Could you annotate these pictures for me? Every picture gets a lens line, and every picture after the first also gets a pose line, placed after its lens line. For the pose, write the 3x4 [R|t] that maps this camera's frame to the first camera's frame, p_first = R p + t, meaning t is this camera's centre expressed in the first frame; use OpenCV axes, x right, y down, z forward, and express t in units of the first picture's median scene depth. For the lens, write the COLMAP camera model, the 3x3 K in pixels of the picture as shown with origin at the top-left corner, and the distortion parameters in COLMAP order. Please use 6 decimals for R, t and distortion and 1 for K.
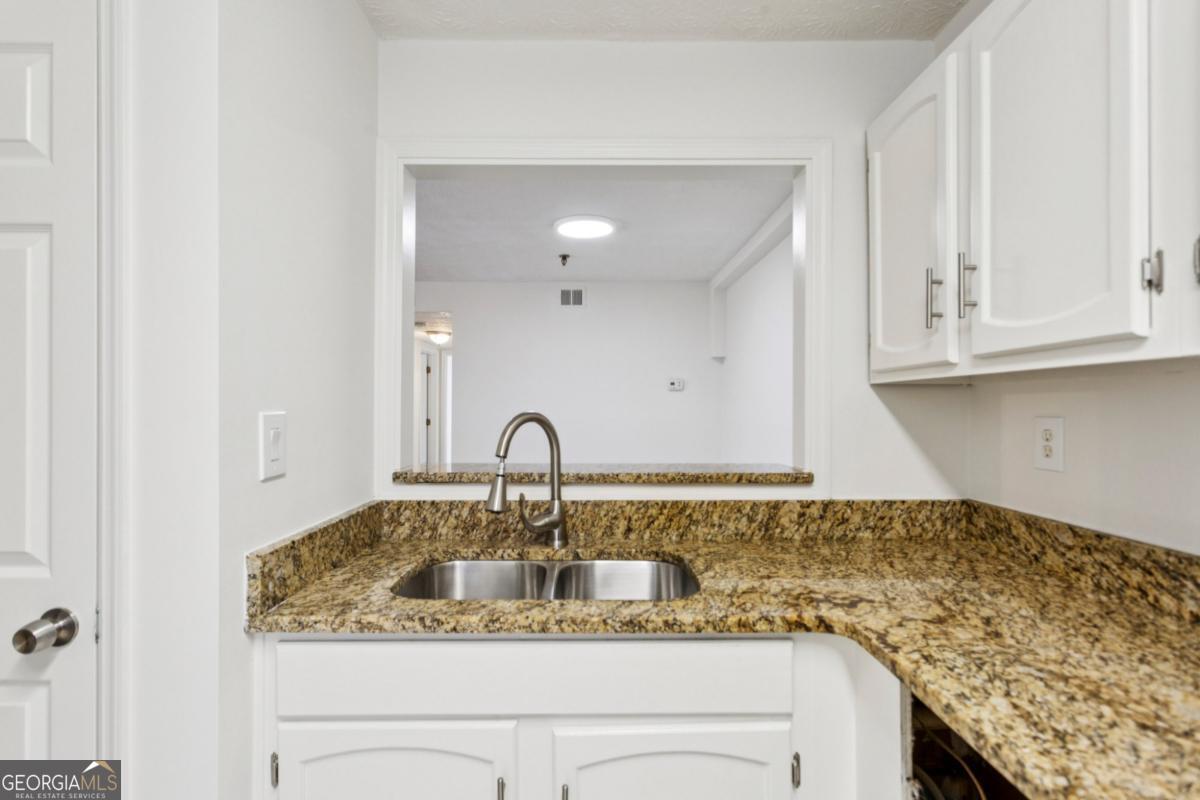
lens RADIAL K [[582.6, 0, 599.0], [0, 582.6, 402.9], [0, 0, 1]] dist [0.000328, 0.001217]
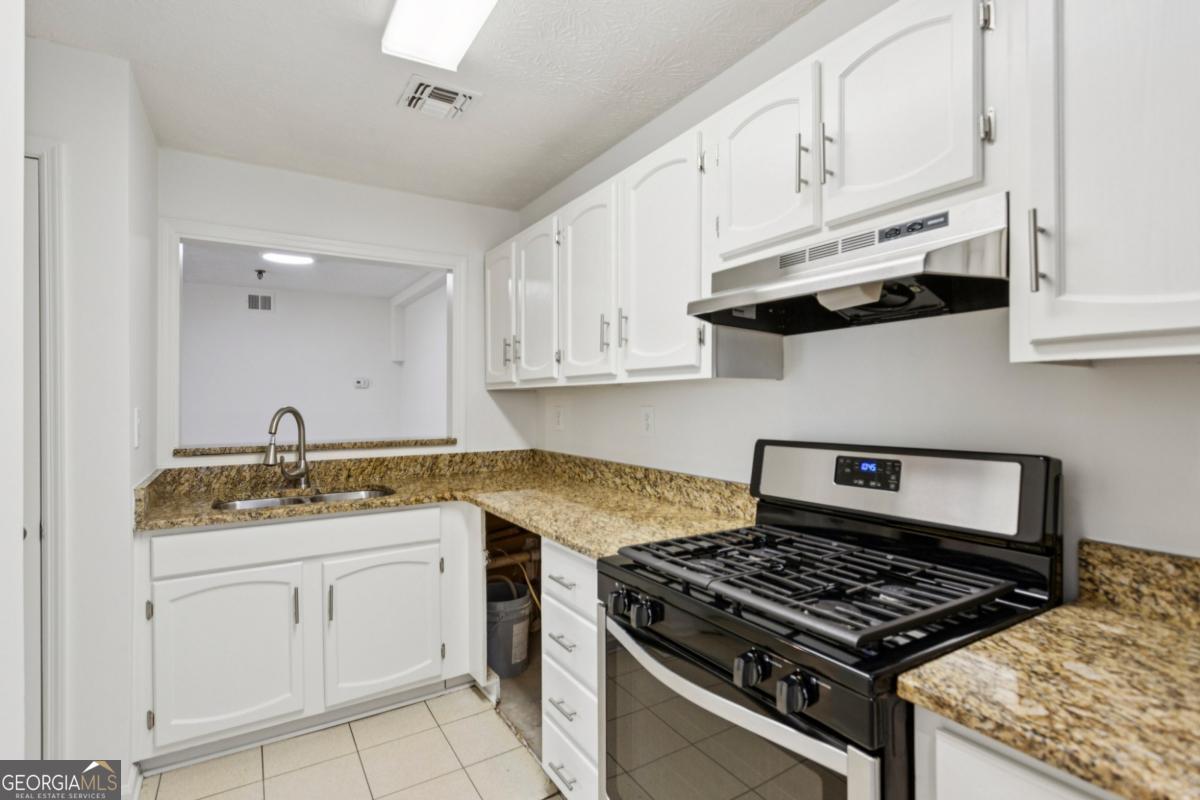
lens RADIAL K [[582.6, 0, 599.0], [0, 582.6, 402.9], [0, 0, 1]] dist [0.000328, 0.001217]
pose [[0.857412, -0.007180, 0.514581, -0.194810], [0.000841, 0.999921, 0.012551, -0.014425], [-0.514630, -0.010329, 0.857350, -0.815292]]
